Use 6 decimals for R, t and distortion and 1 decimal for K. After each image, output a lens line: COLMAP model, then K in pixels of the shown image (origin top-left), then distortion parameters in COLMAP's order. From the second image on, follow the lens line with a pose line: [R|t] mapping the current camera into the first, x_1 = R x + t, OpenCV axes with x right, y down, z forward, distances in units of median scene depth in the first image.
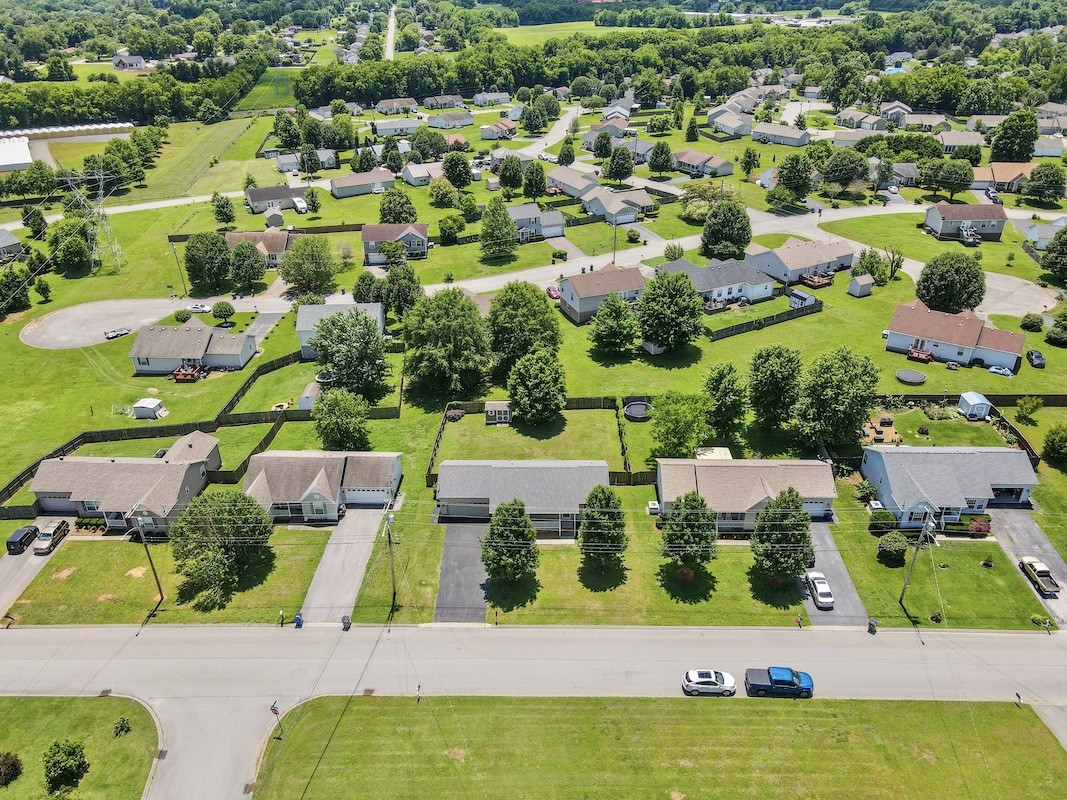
lens RADIAL K [[788.5, 0, 533.5], [0, 788.5, 400.0], [0, 0, 1]] dist [-0.003401, 0.035928]
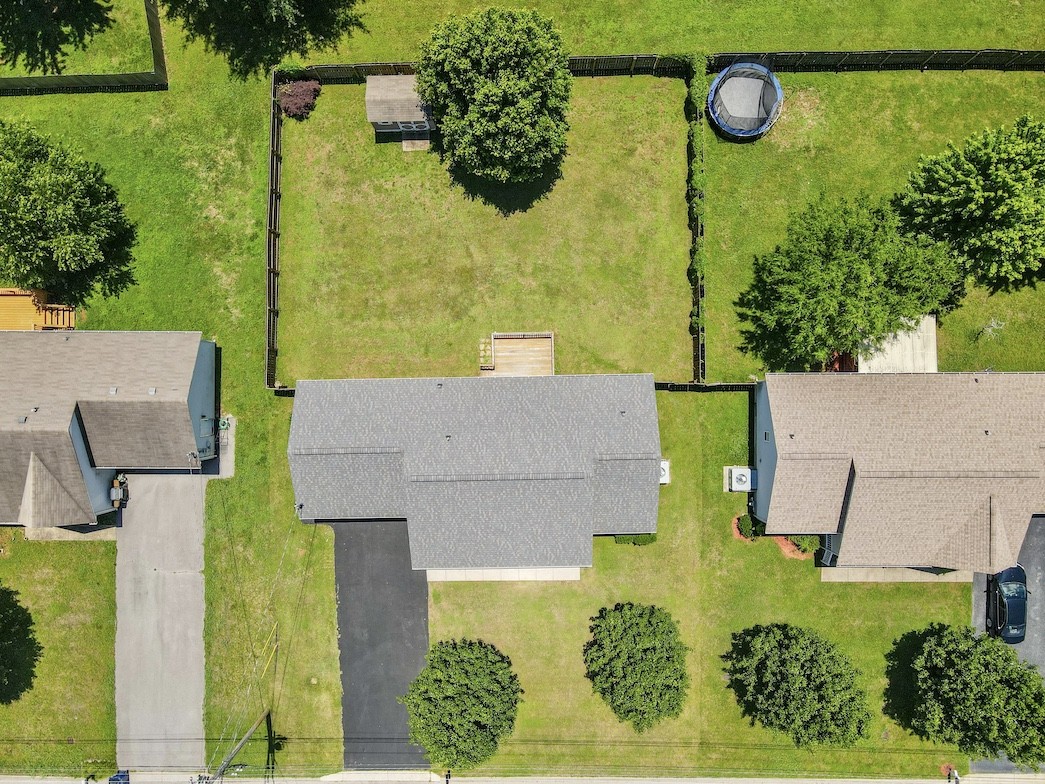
lens RADIAL K [[772.3, 0, 522.5], [0, 772.3, 392.0], [0, 0, 1]] dist [-0.003401, 0.035928]
pose [[0.999469, -0.032537, 0.001866, 0.017536], [0.014150, 0.484799, 0.874511, -0.362201], [-0.029359, -0.874020, 0.485002, 0.924226]]
